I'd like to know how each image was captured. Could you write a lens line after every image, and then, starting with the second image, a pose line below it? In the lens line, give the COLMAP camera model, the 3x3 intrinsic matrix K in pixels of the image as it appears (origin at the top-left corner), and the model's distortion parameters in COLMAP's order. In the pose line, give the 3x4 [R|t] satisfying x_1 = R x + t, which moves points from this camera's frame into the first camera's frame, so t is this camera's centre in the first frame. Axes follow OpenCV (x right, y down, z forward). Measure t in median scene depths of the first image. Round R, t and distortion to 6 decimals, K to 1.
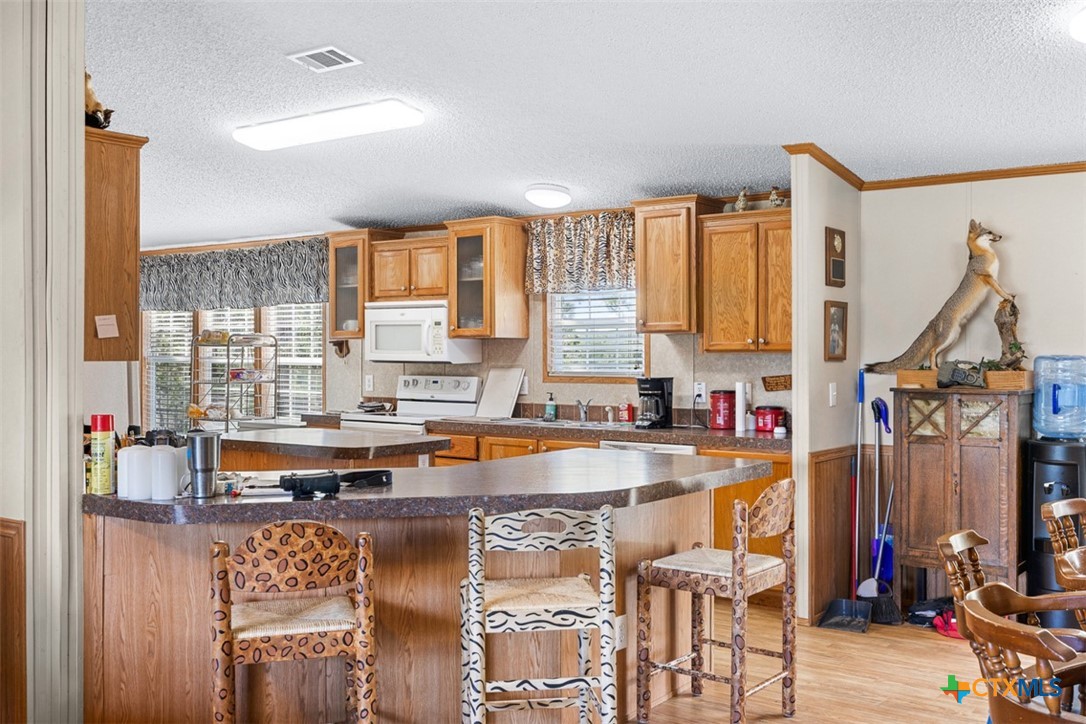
lens RADIAL K [[1070.3, 0, 544.1], [0, 1070.3, 353.8], [0, 0, 1]] dist [-0.012134, 0.000000]
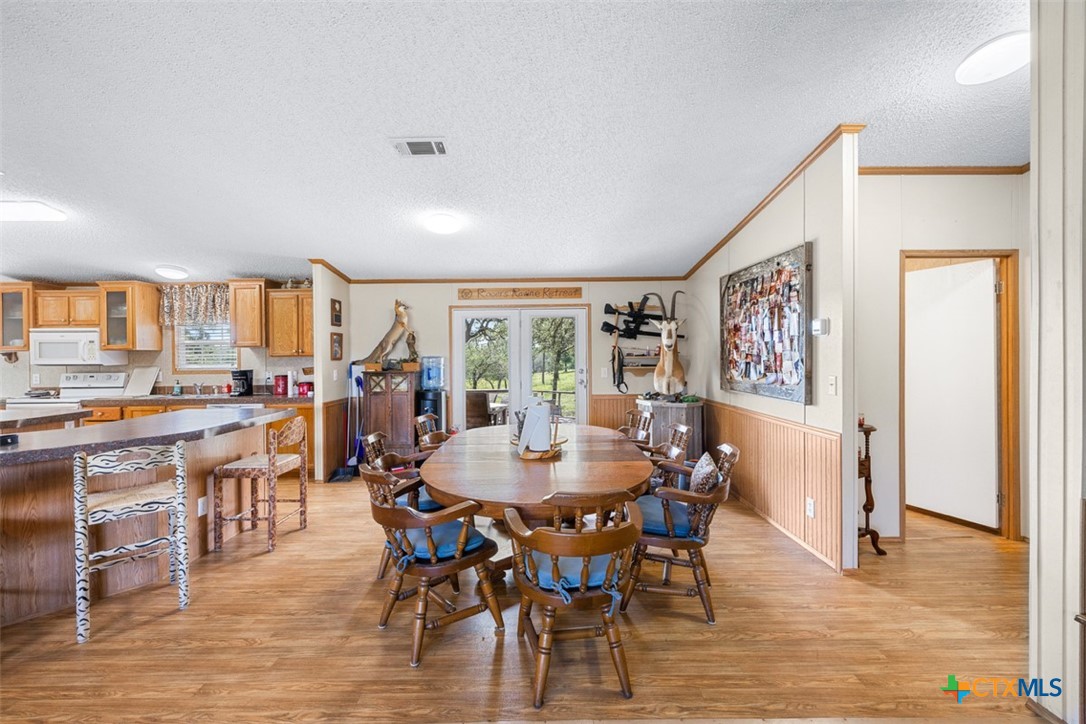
lens RADIAL K [[456.2, 0, 545.2], [0, 456.2, 356.9], [0, 0, 1]] dist [0.000218, -0.000104]
pose [[0.796243, -0.013522, 0.604826, 0.049476], [0.012447, 0.999905, 0.005969, 0.000017], [-0.604849, 0.002775, 0.796335, -0.005478]]
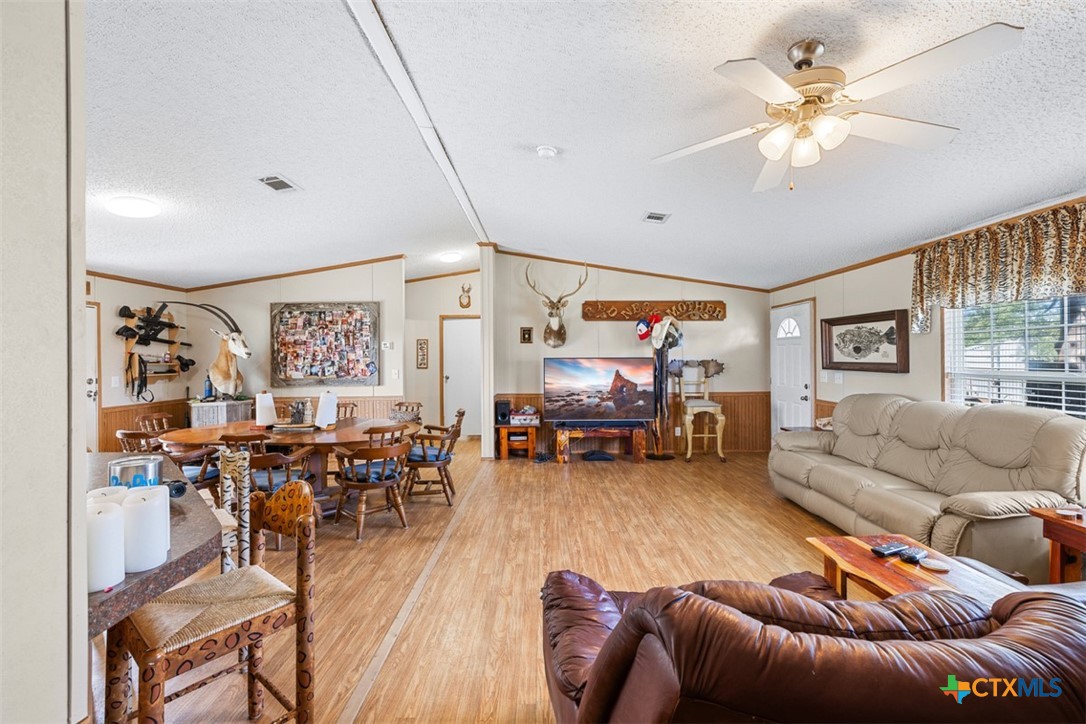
lens RADIAL K [[456.2, 0, 549.3], [0, 456.2, 359.0], [0, 0, 1]] dist [0.000218, -0.000104]
pose [[-0.602756, -0.000473, 0.797925, -0.910320], [0.009970, 0.999917, 0.008123, -0.003460], [-0.797863, 0.012851, -0.602702, 1.075949]]
